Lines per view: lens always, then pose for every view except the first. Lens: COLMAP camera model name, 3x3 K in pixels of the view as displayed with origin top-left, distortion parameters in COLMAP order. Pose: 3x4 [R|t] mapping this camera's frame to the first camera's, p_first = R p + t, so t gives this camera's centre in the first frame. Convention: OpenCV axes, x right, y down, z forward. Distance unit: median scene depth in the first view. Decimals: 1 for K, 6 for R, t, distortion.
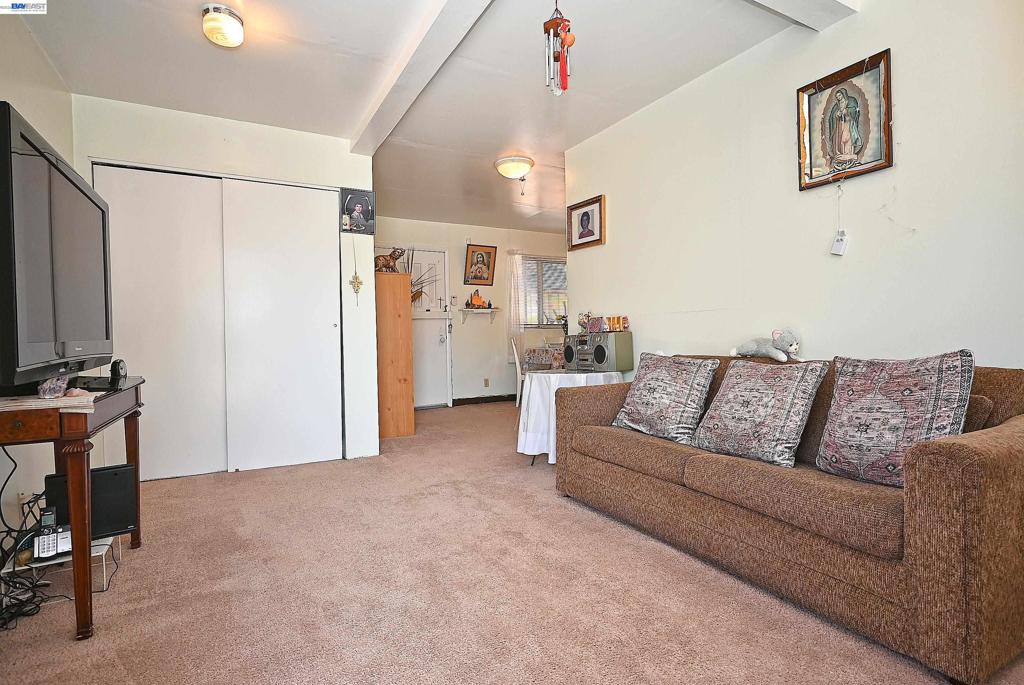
lens RADIAL K [[520.0, 0, 513.0], [0, 520.0, 339.1], [0, 0, 1]] dist [-0.003684, 0.003224]
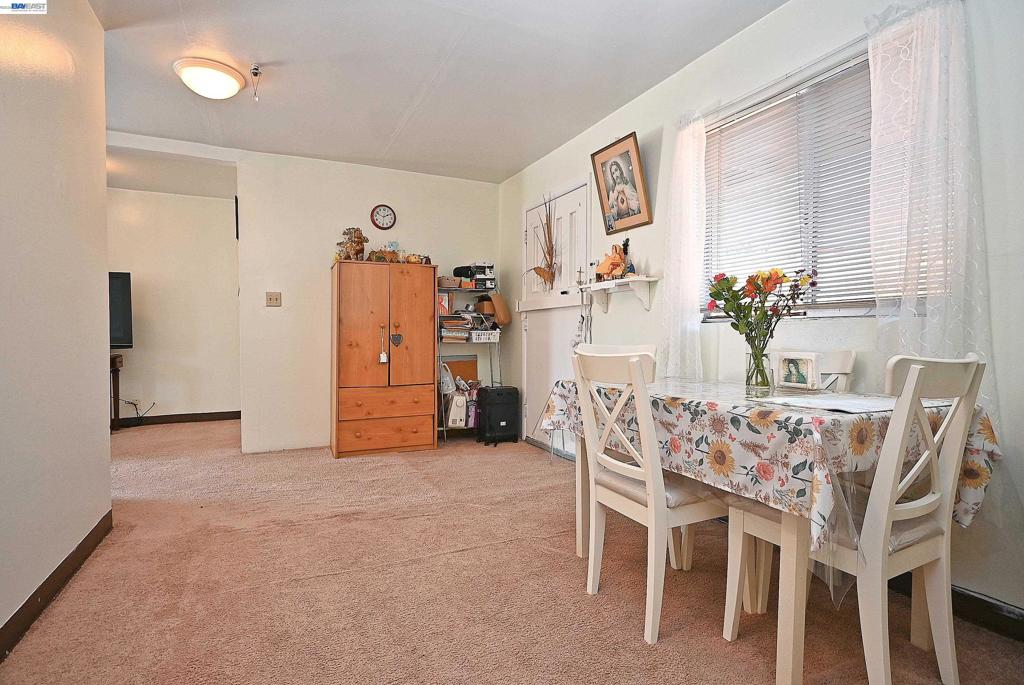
lens RADIAL K [[520.0, 0, 514.0], [0, 520.0, 343.0], [0, 0, 1]] dist [-0.003684, 0.003224]
pose [[-0.040764, 0.033633, -0.998603, 0.410322], [-0.011313, 0.999354, 0.034120, -0.016792], [0.999105, 0.012689, -0.040357, 0.922570]]
